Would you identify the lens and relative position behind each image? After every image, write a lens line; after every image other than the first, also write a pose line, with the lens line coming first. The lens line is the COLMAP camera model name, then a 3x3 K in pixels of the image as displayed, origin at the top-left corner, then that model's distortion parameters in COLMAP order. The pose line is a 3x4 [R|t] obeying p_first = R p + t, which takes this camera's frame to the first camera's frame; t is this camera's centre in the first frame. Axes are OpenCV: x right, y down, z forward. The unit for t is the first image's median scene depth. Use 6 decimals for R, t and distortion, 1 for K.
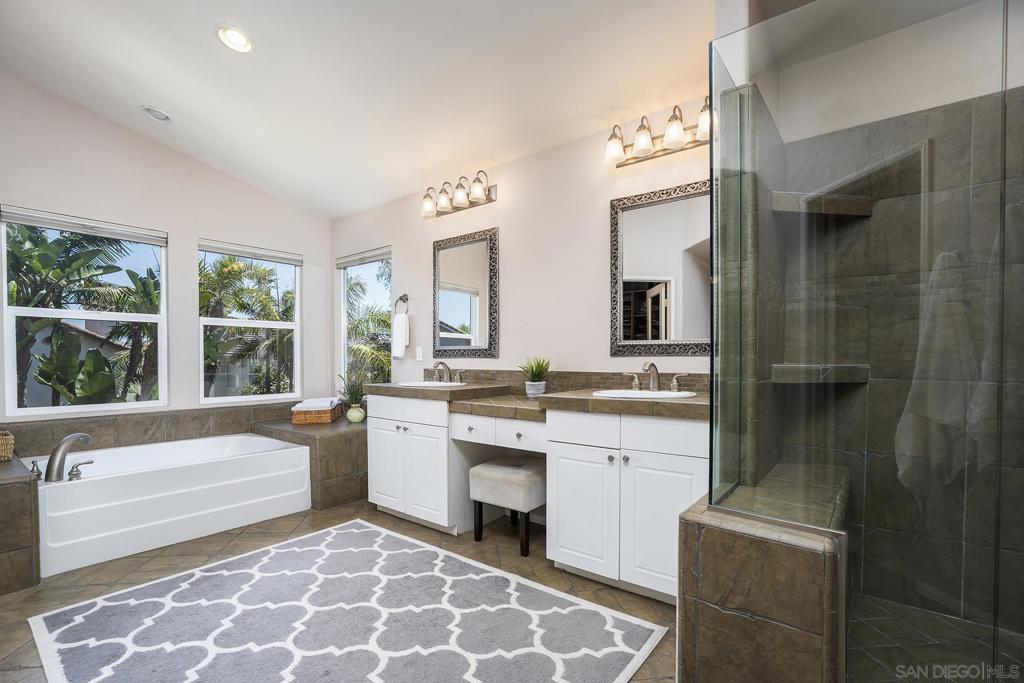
lens RADIAL K [[470.9, 0, 510.4], [0, 470.9, 369.6], [0, 0, 1]] dist [-0.037184, 0.012682]
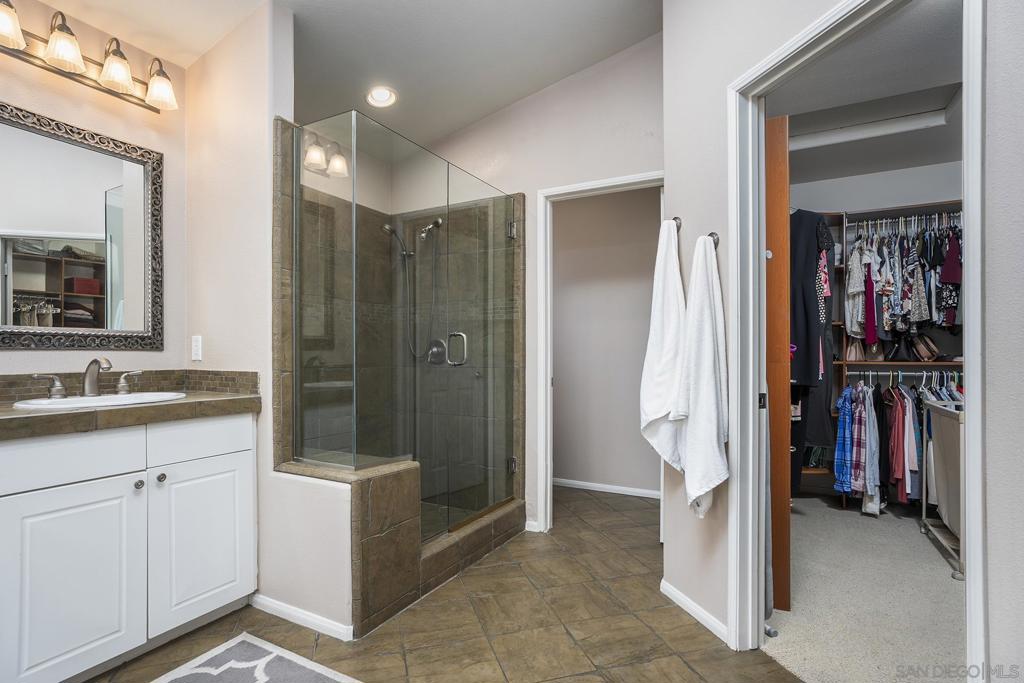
lens RADIAL K [[496.3, 0, 510.2], [0, 496.3, 355.7], [0, 0, 1]] dist [-0.000242, 0.000170]
pose [[-0.169967, 0.003218, 0.985444, -0.969413], [0.020703, 0.999786, 0.000306, -0.009595], [-0.985232, 0.020453, -0.169997, 0.774754]]
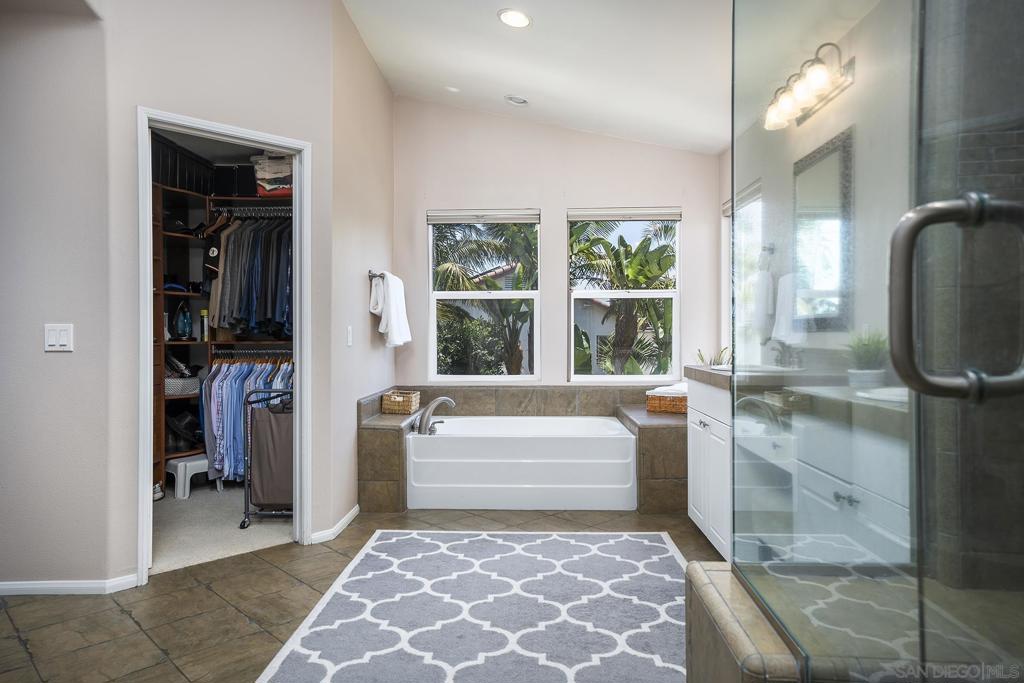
lens RADIAL K [[669.8, 0, 512.0], [0, 669.8, 341.5], [0, 0, 1]] dist [-0.027773, 0.001054]
pose [[0.585184, 0.005710, -0.810880, 0.513807], [-0.014706, 0.999885, -0.003571, -0.001162], [0.810767, 0.014015, 0.585201, 0.122959]]
